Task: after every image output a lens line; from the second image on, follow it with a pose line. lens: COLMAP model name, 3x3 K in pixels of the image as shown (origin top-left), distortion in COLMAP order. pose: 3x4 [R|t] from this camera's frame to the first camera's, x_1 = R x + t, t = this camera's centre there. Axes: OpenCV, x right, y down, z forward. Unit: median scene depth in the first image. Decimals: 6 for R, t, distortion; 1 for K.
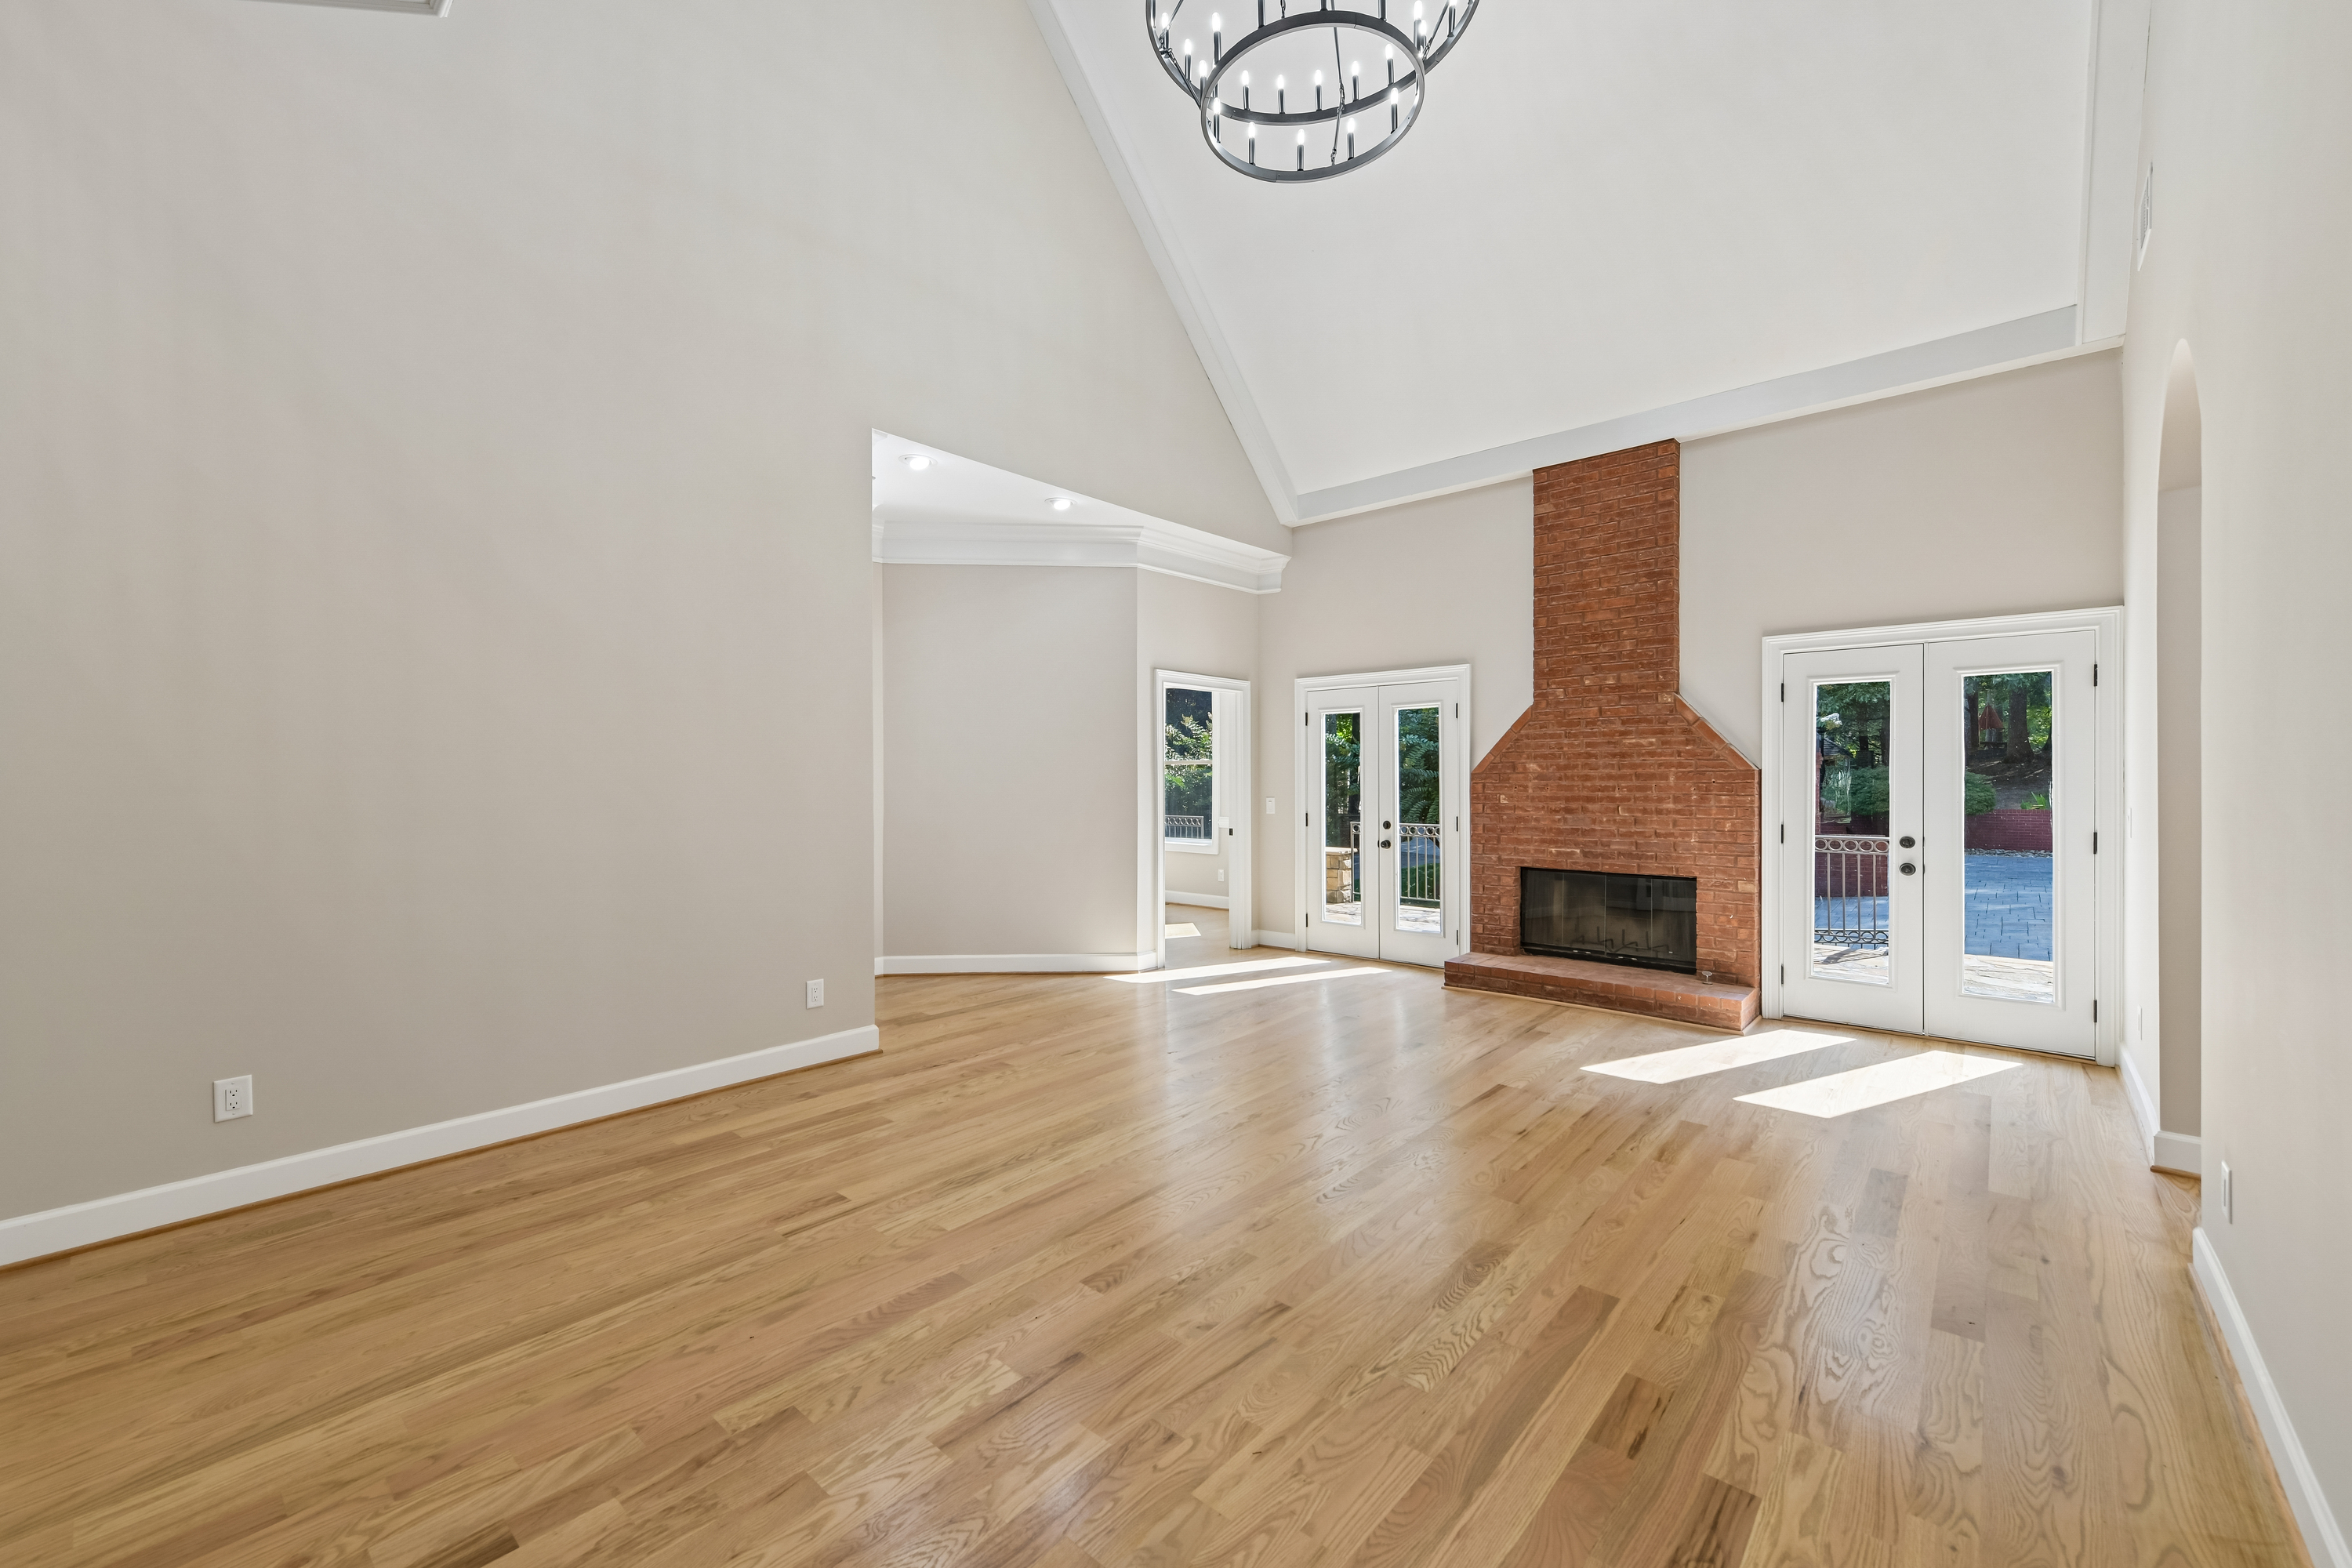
lens RADIAL K [[933.0, 0, 1201.8], [0, 933.0, 785.5], [0, 0, 1]] dist [0.008735, -0.000017]
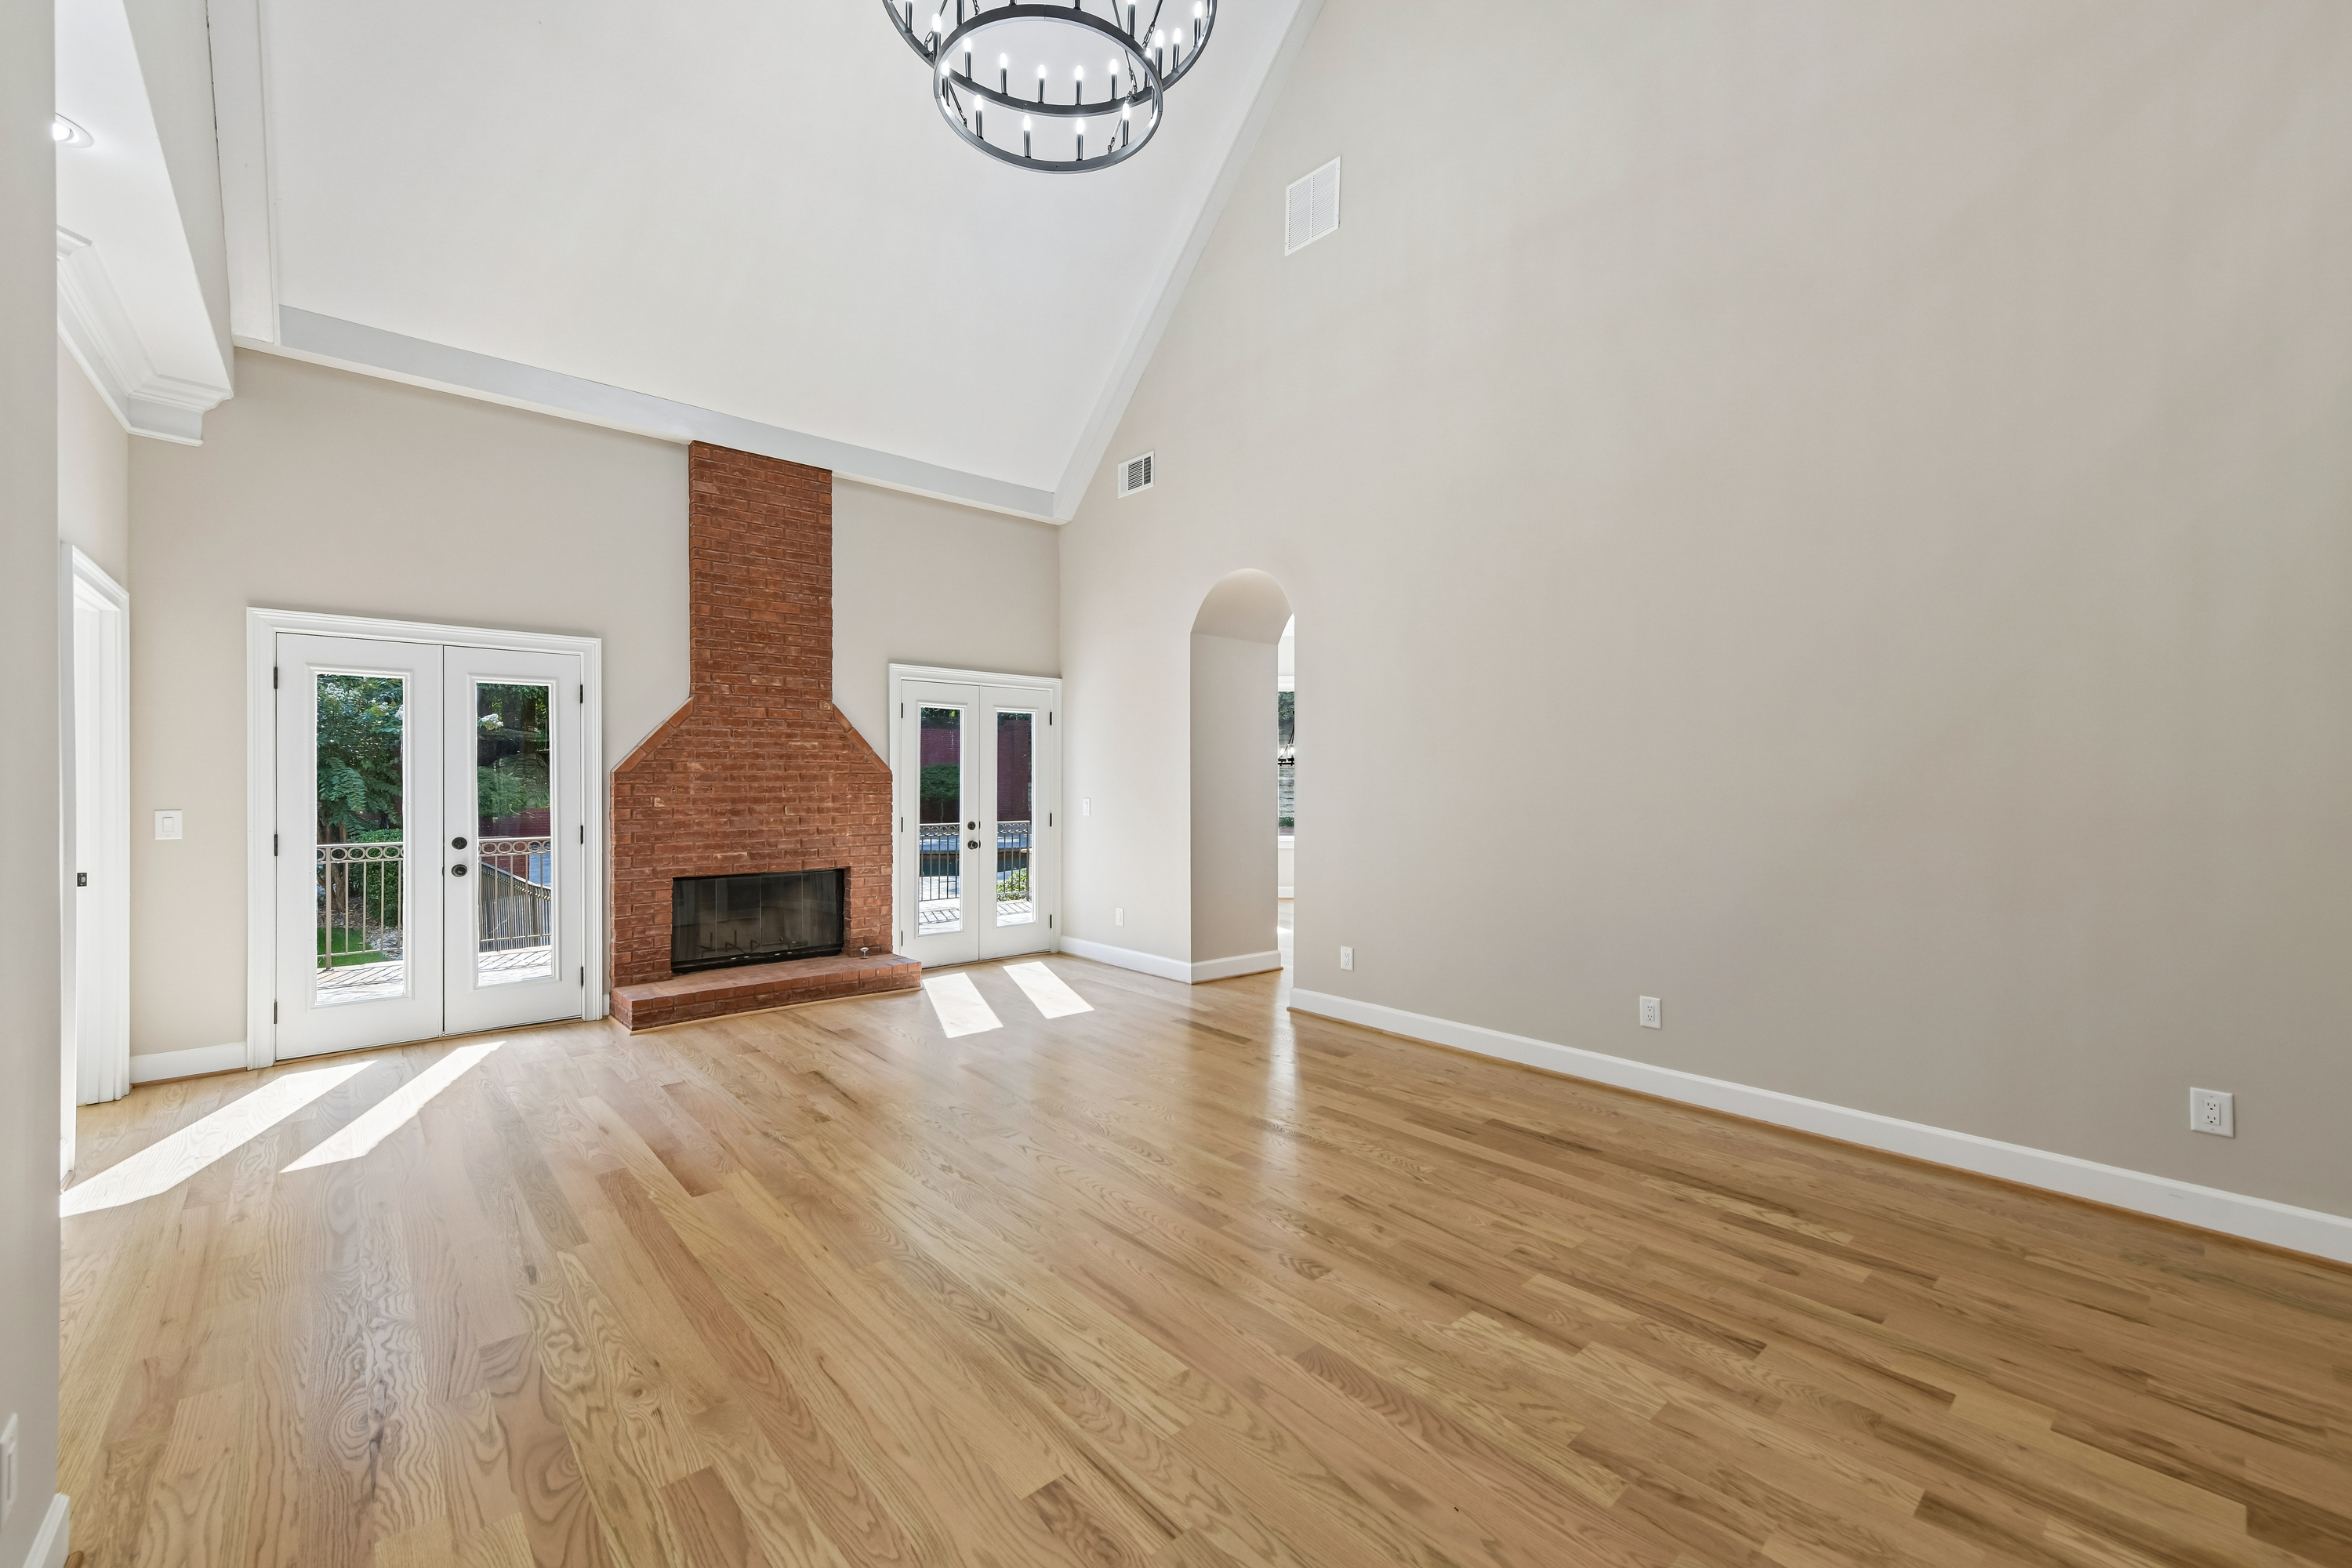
lens RADIAL K [[933.0, 0, 1151.4], [0, 933.0, 775.0], [0, 0, 1]] dist [0.008735, -0.000017]
pose [[0.159460, 0.009924, 0.987154, -0.572975], [0.003973, 0.999935, -0.010695, 0.000472], [-0.987196, 0.005627, 0.159410, 0.502718]]
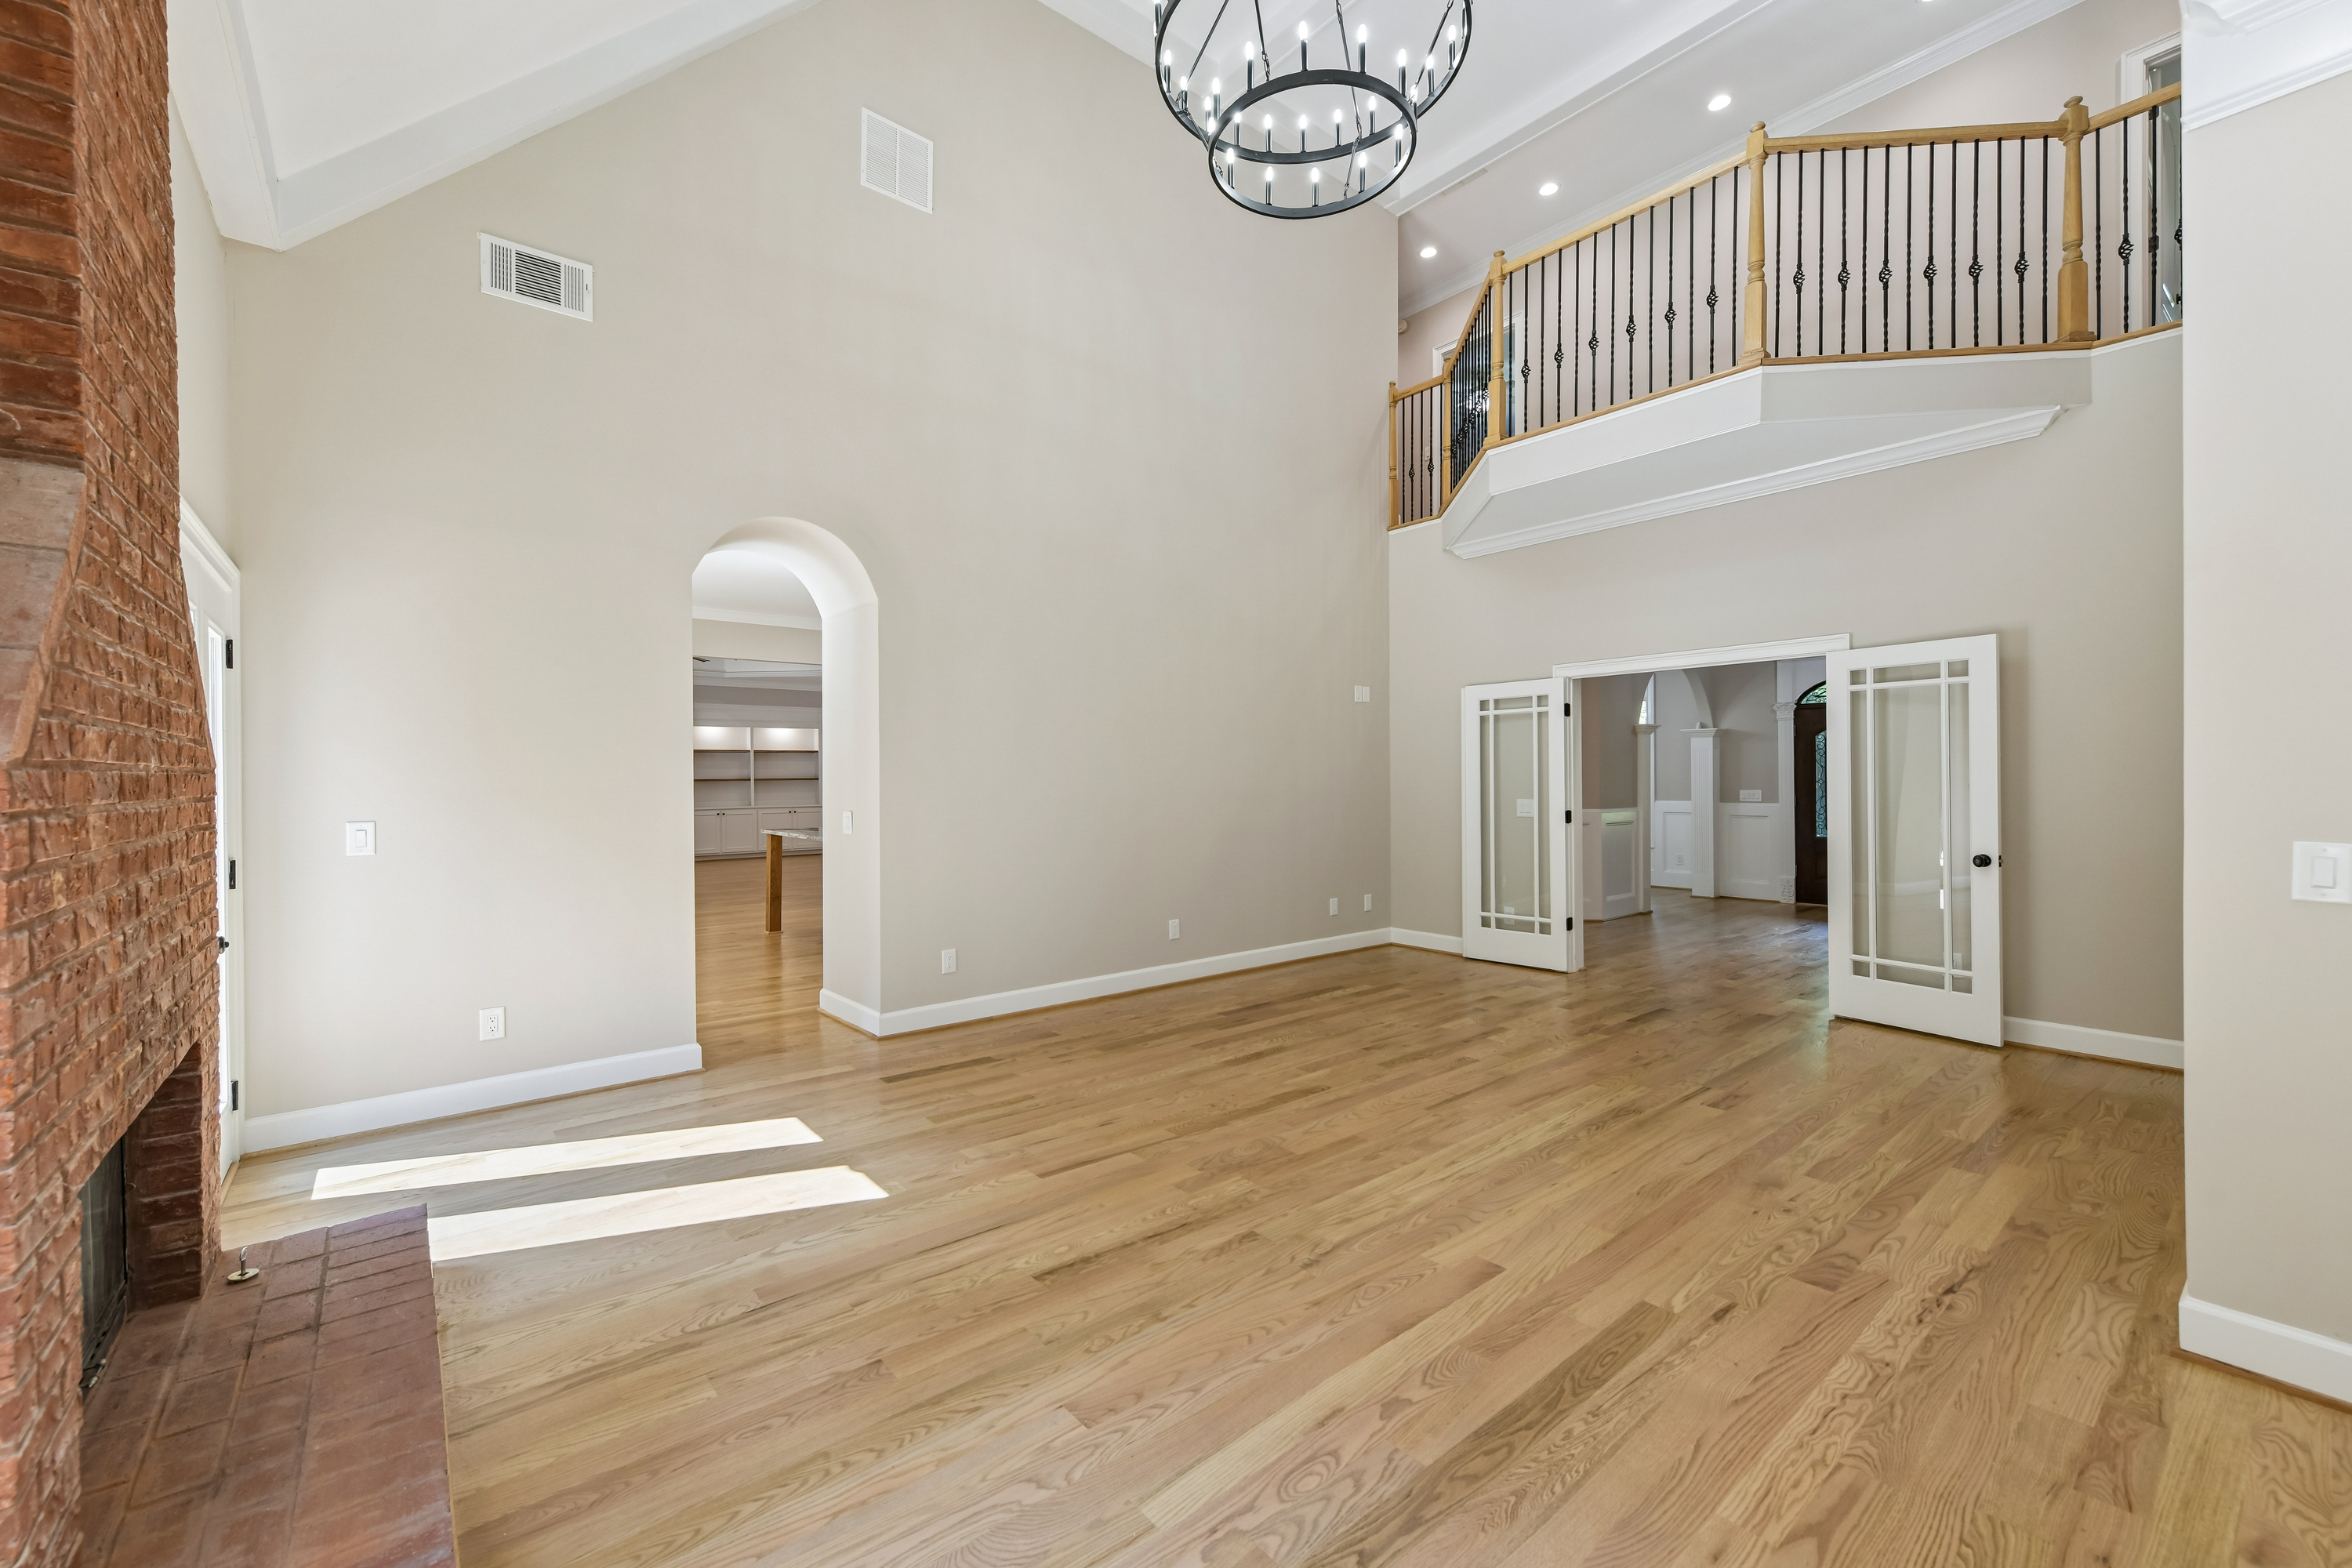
lens RADIAL K [[933.0, 0, 1165.2], [0, 933.0, 783.0], [0, 0, 1]] dist [0.008735, -0.000017]
pose [[-0.980195, 0.010131, 0.197777, 0.050693], [0.012631, 0.999855, 0.011384, -0.012216], [-0.197633, 0.013656, -0.980181, 1.422464]]
